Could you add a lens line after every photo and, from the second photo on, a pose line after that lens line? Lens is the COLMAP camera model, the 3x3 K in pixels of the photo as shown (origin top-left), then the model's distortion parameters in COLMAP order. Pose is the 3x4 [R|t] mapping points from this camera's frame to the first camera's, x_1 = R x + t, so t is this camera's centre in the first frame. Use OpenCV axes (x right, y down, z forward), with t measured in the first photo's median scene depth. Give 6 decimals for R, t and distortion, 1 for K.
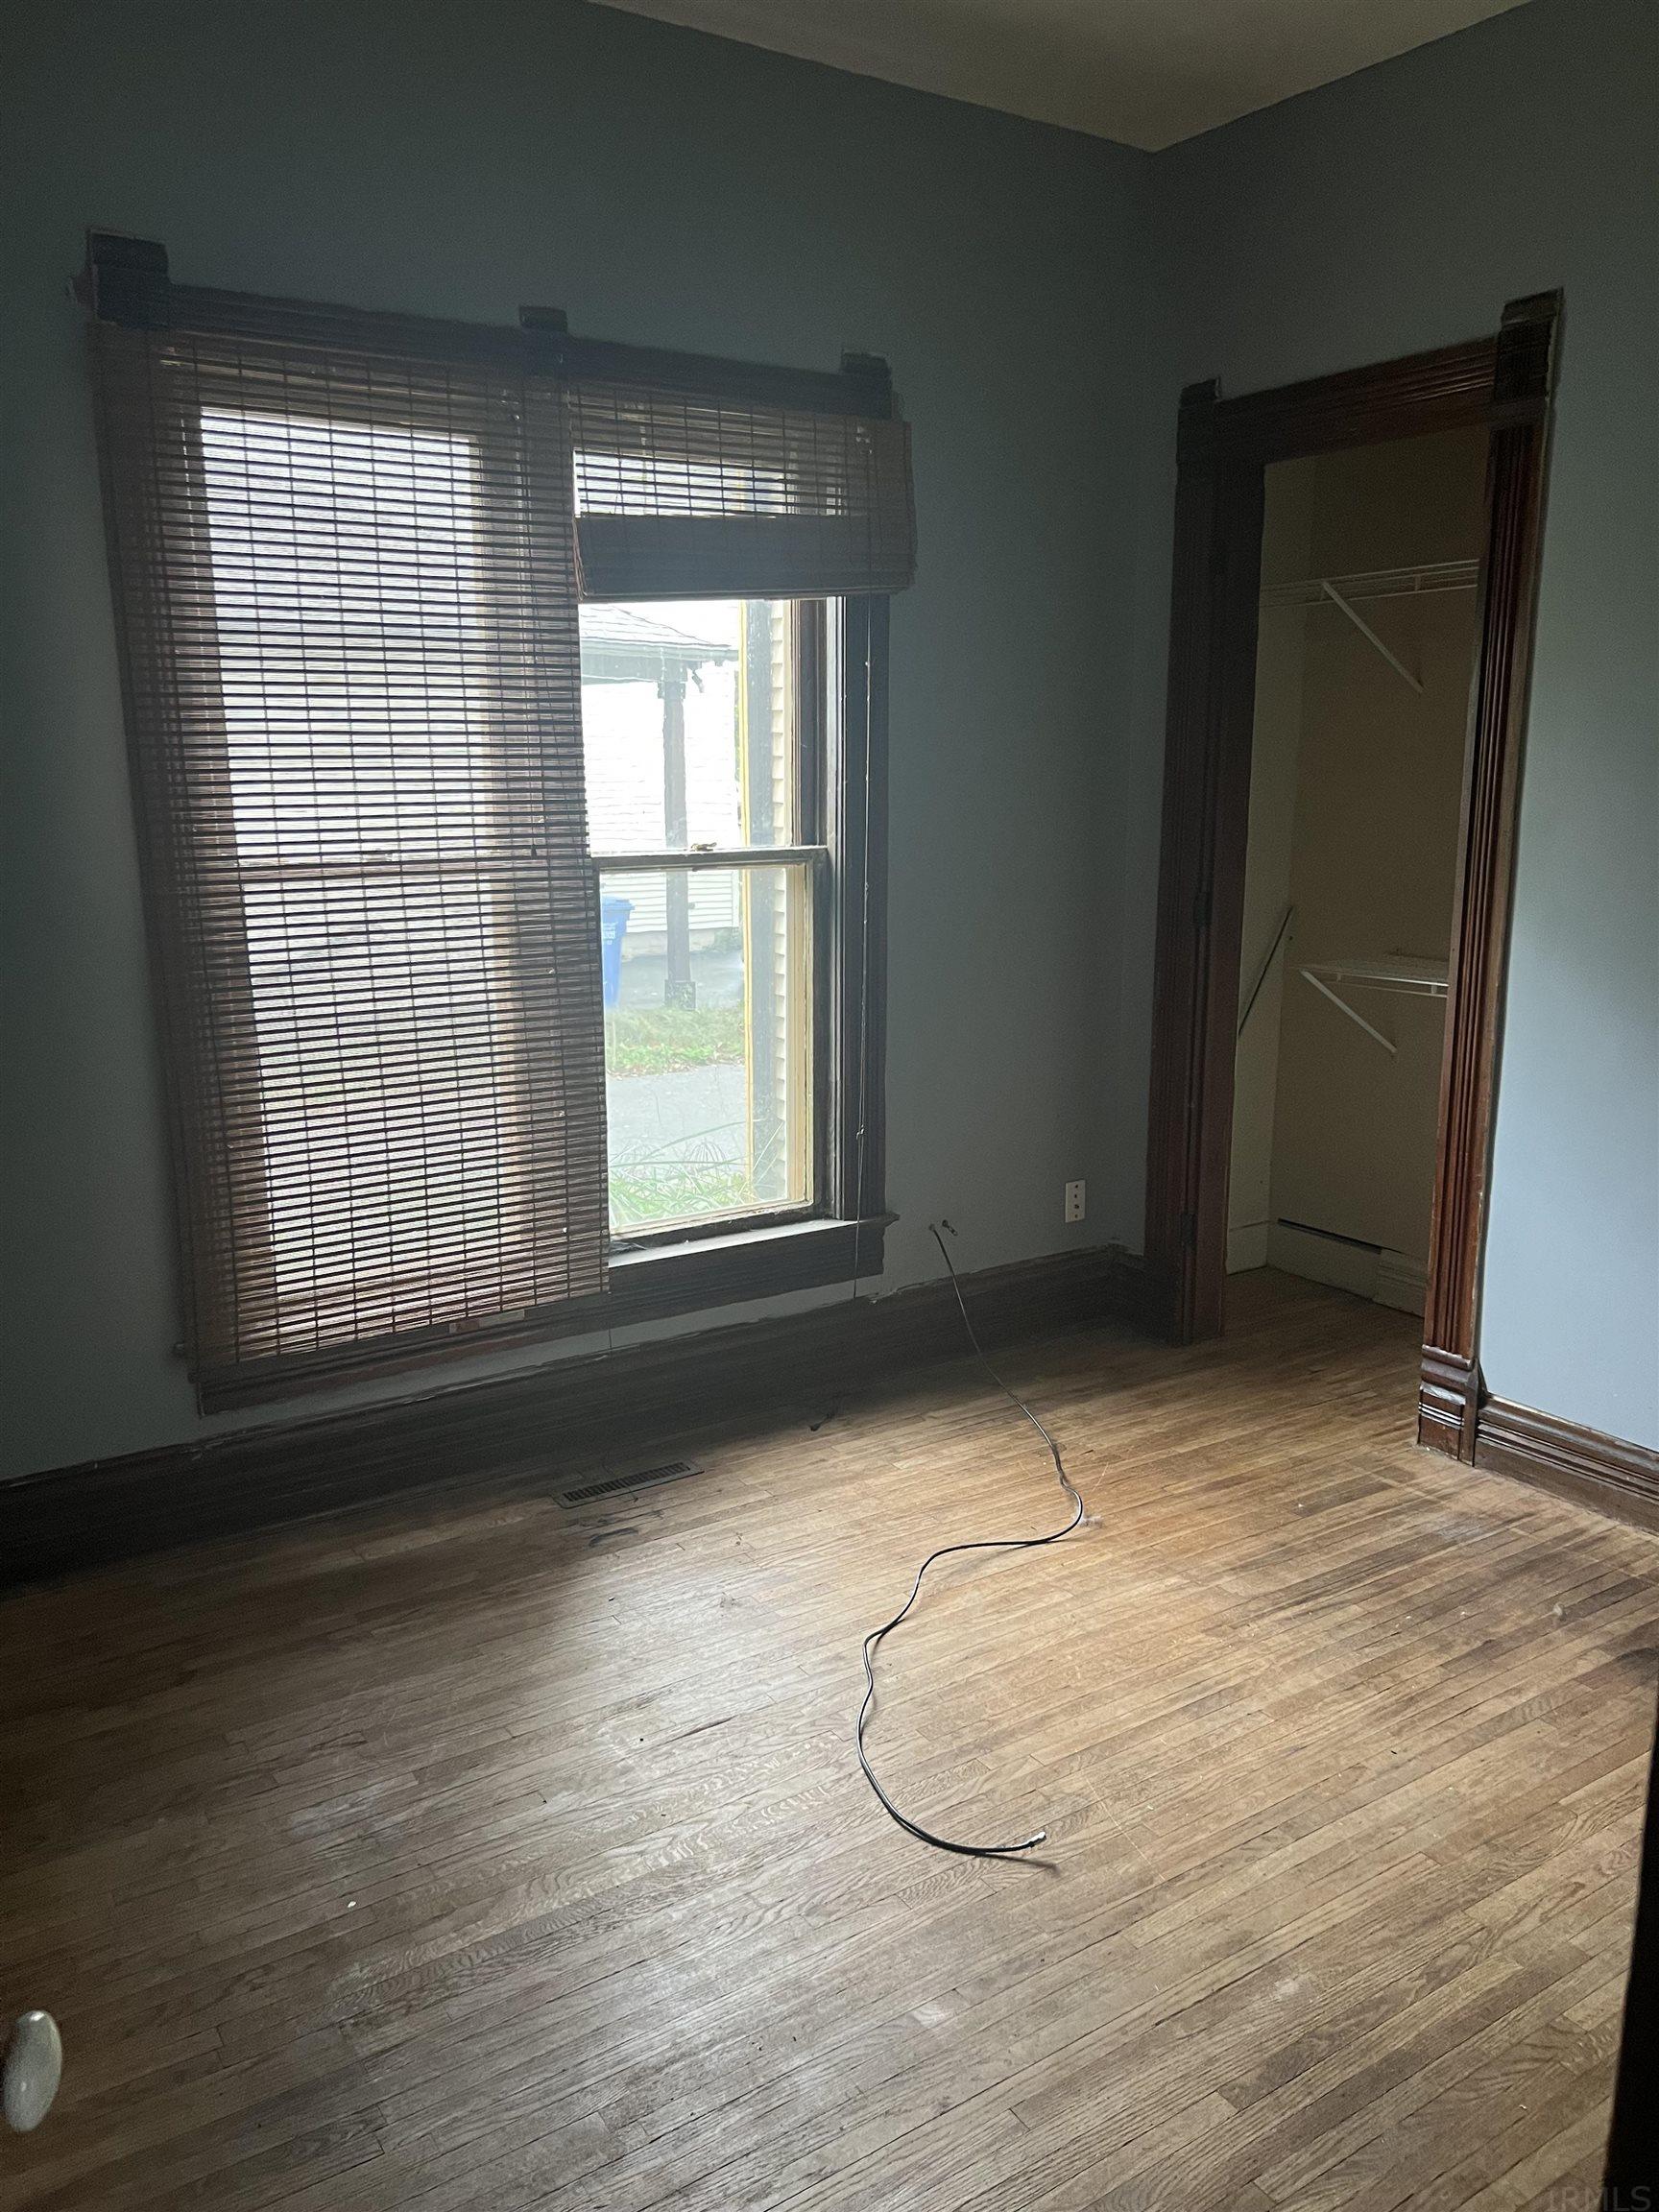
lens RADIAL K [[1648.5, 0, 840.7], [0, 1648.5, 1127.4], [0, 0, 1]] dist [0.209732, -0.479008]
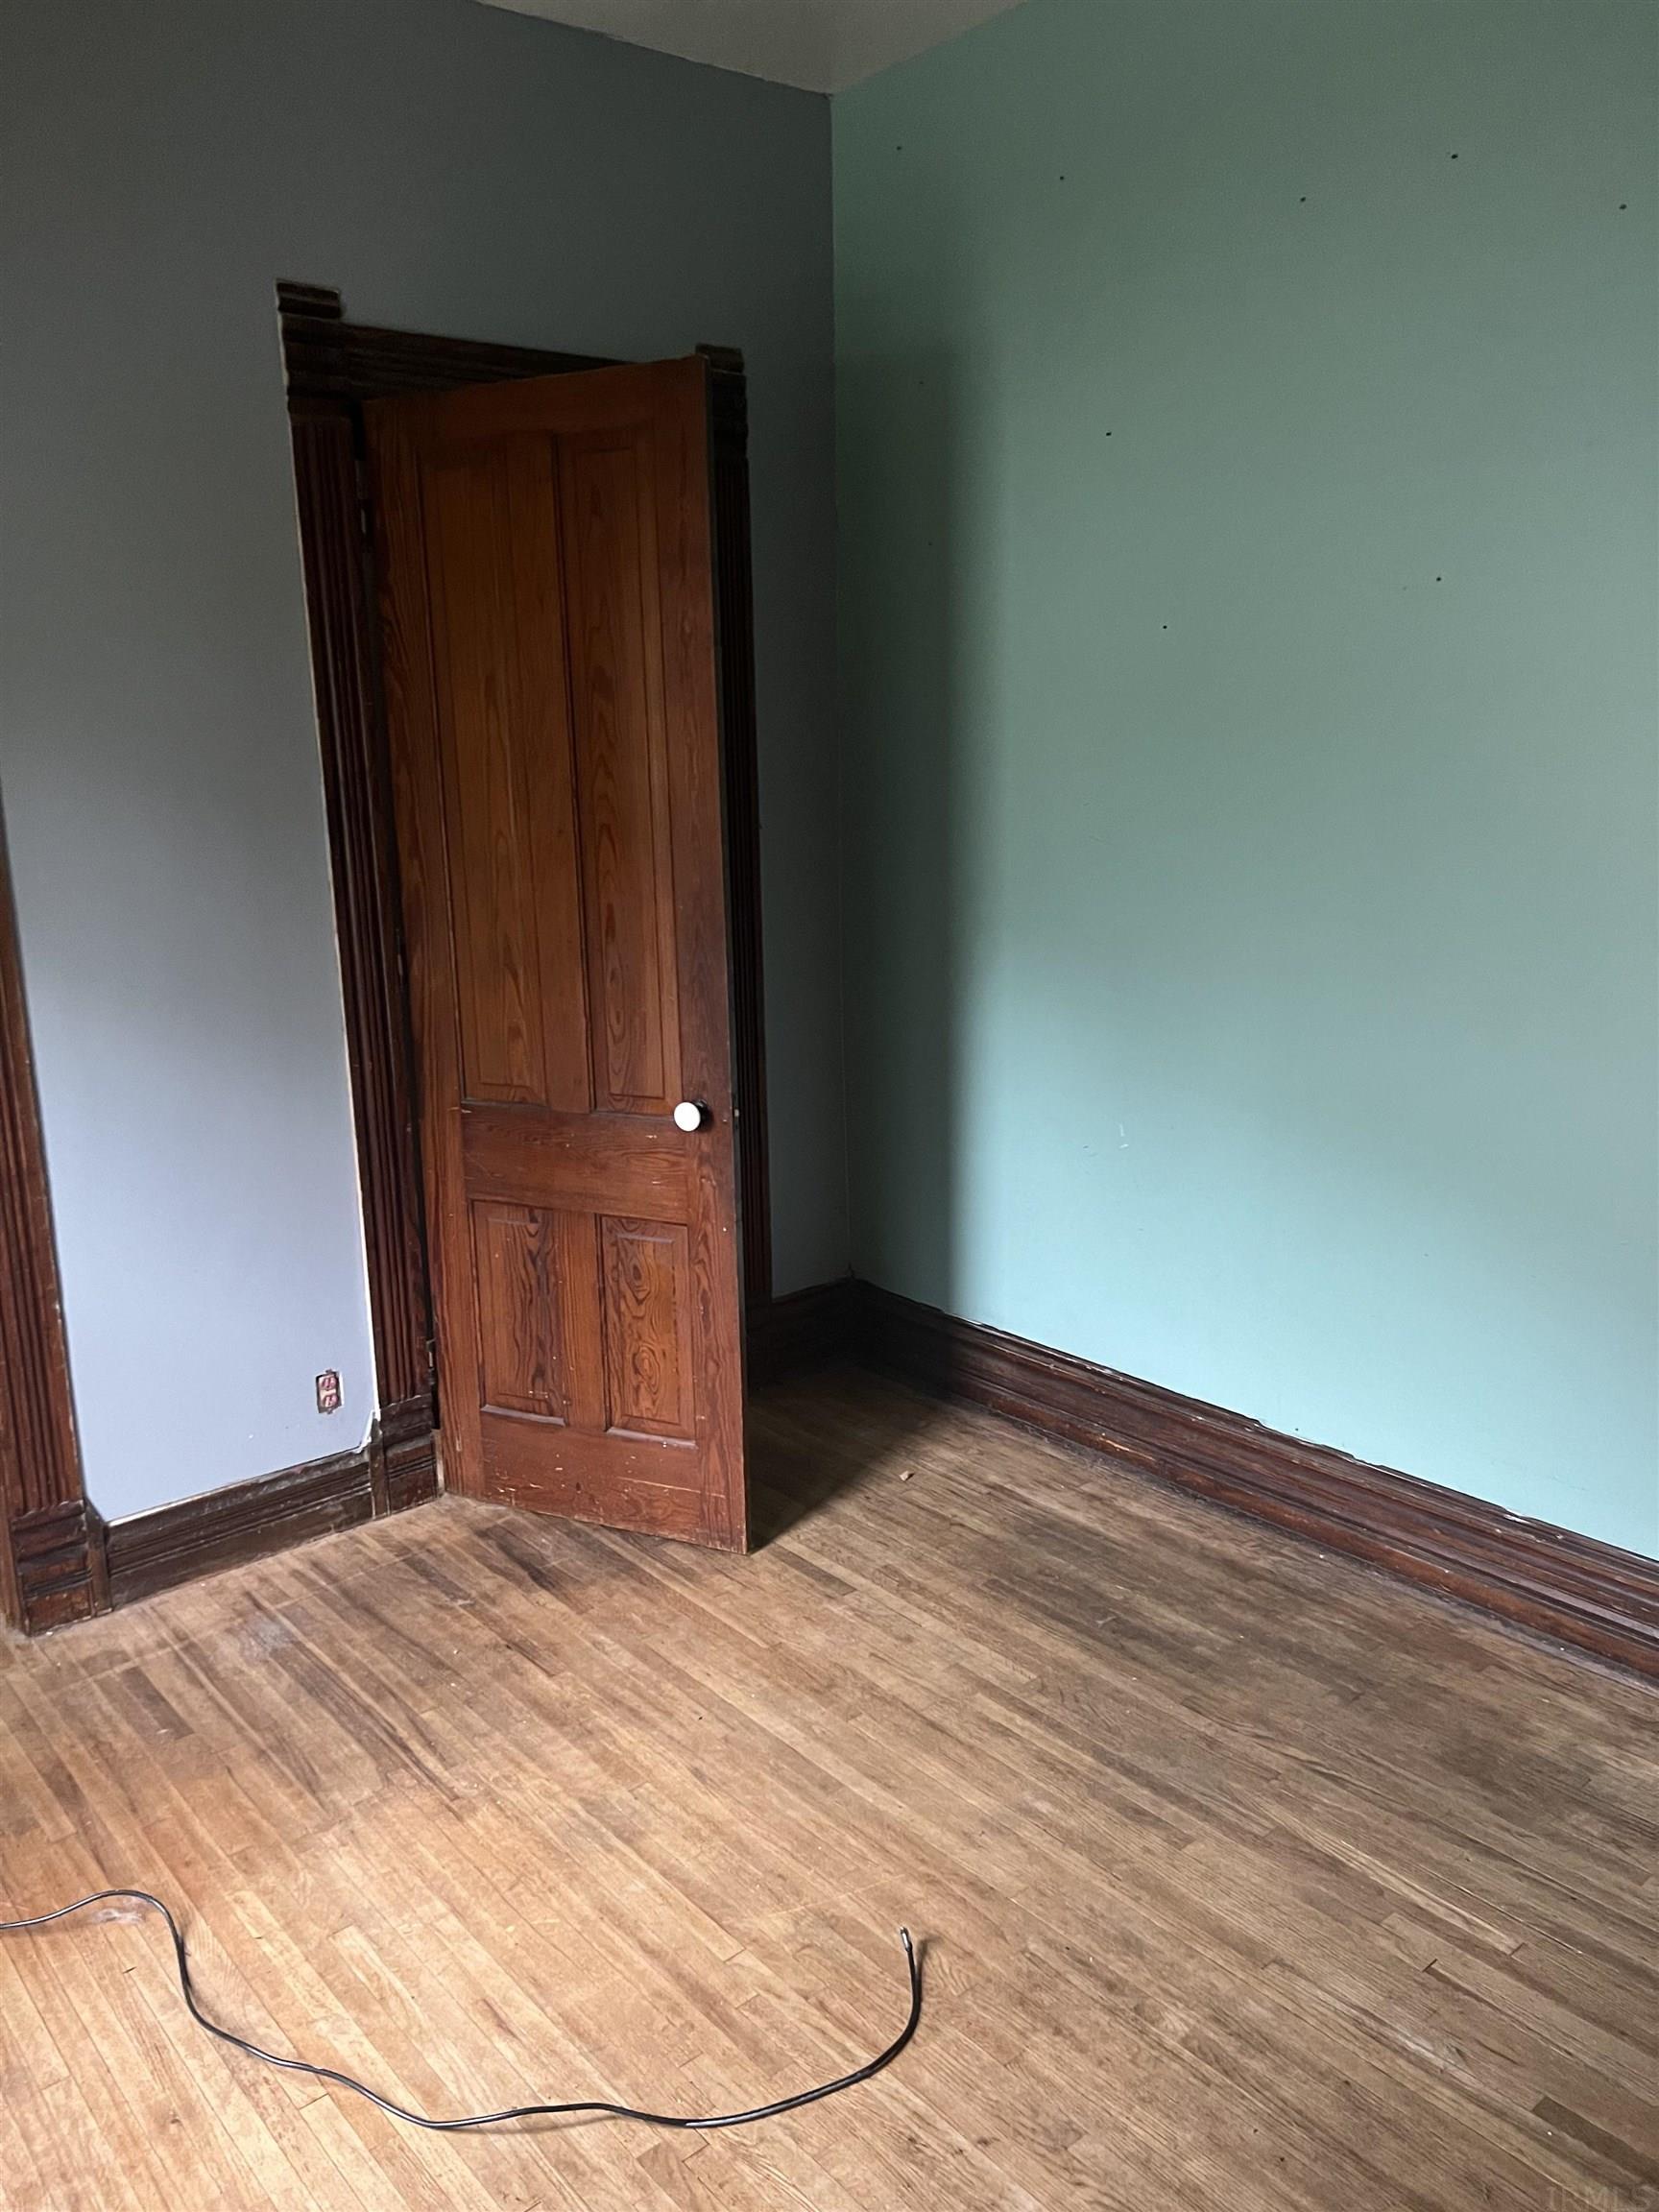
lens RADIAL K [[1601.5, 0, 838.3], [0, 1601.5, 1129.7], [0, 0, 1]] dist [0.076506, -0.065361]
pose [[-0.122779, -0.206589, 0.970694, -0.495210], [0.228008, 0.946059, 0.230186, -0.160524], [-0.965887, 0.249588, -0.069052, 0.748471]]
